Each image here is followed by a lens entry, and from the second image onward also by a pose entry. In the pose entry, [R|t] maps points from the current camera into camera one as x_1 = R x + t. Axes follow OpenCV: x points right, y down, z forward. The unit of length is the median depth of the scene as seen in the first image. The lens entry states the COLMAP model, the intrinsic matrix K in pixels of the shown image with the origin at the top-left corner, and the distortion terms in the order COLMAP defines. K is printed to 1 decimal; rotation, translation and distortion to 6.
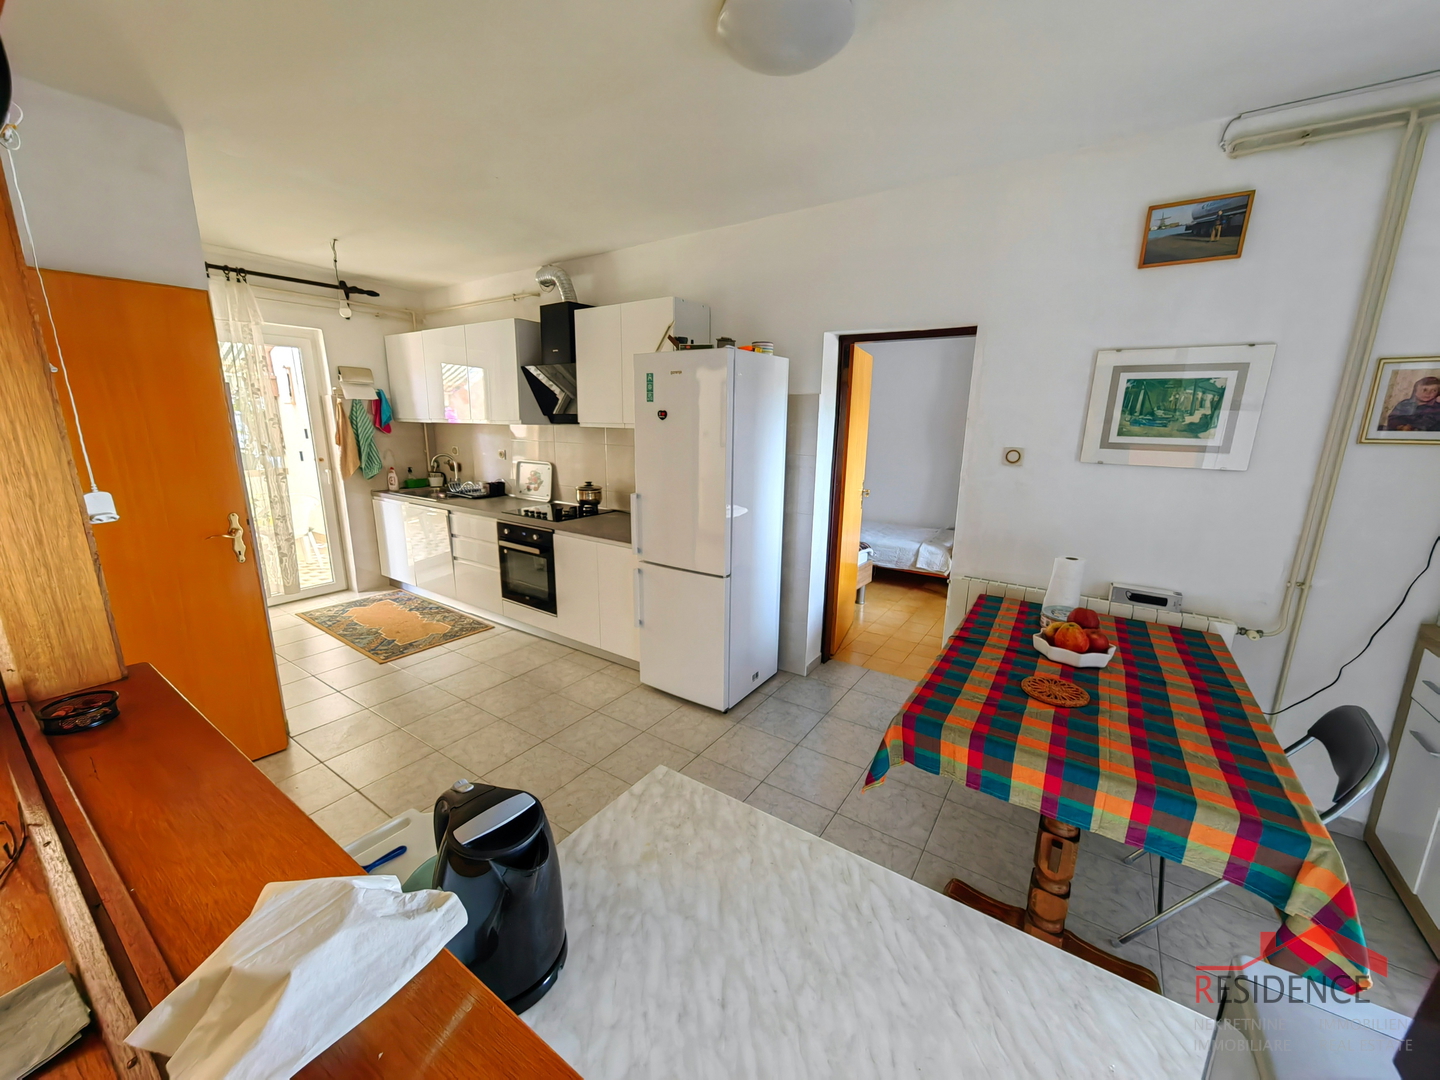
lens RADIAL K [[555.8, 0, 716.6], [0, 555.8, 537.9], [0, 0, 1]] dist [0.003566, 0.000215]
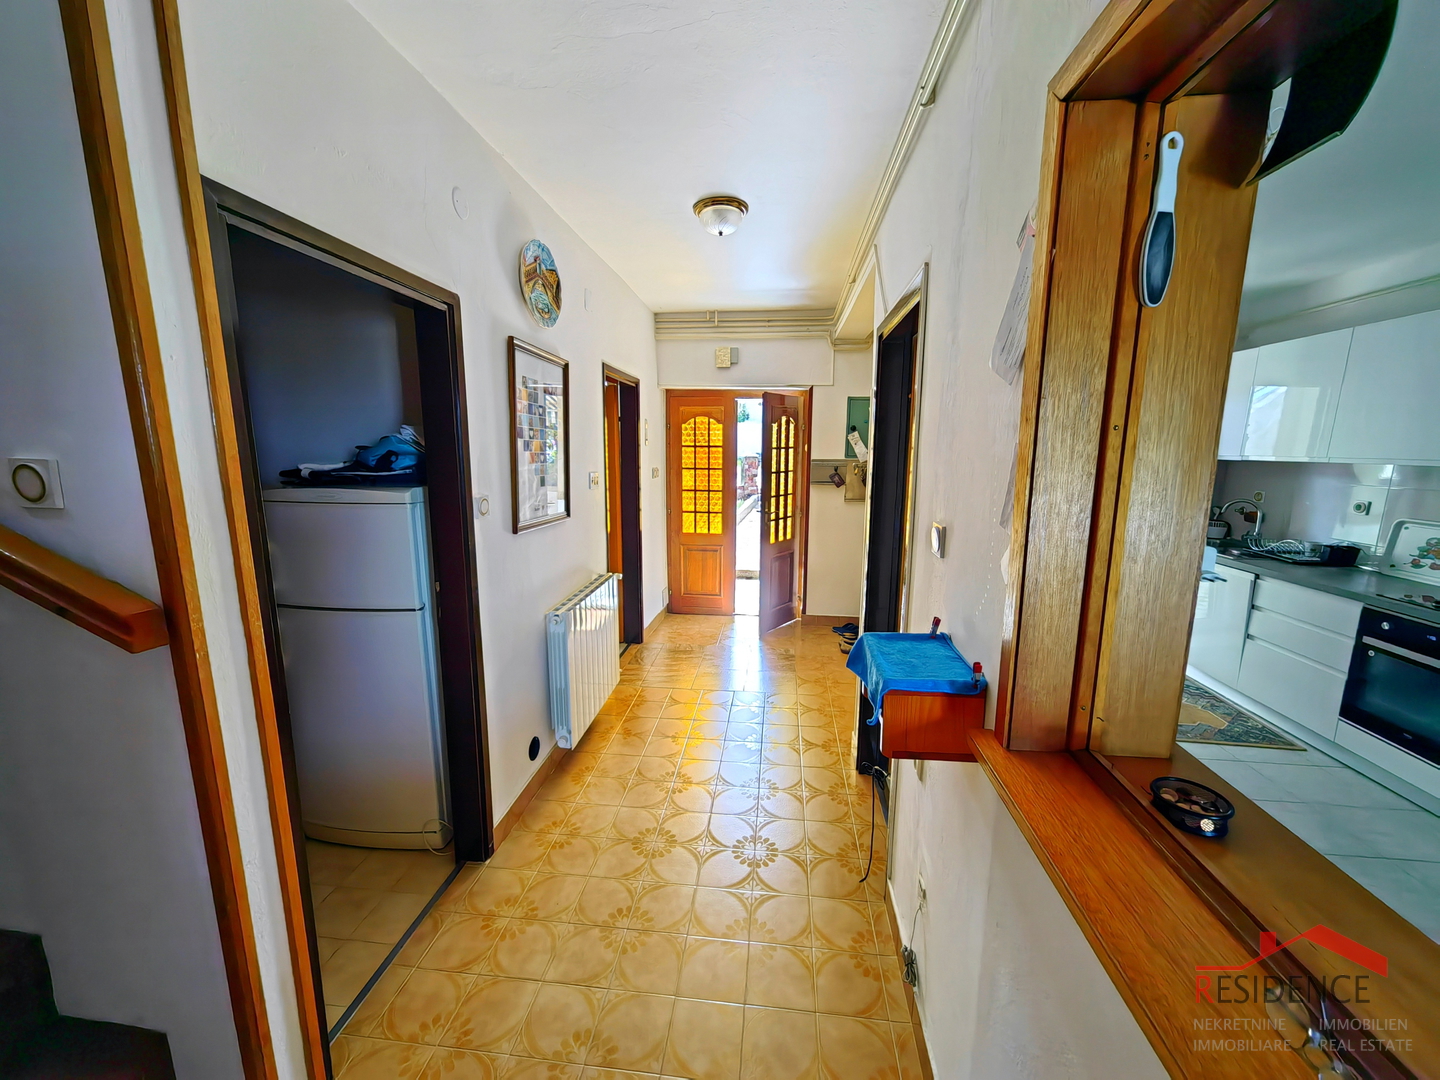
lens RADIAL K [[555.8, 0, 723.1], [0, 555.8, 539.1], [0, 0, 1]] dist [0.003566, 0.000215]
pose [[0.471660, 0.140530, -0.870510, -0.162910], [-0.191102, 0.980046, 0.054670, 0.001340], [0.860823, 0.140571, 0.489104, -0.013716]]
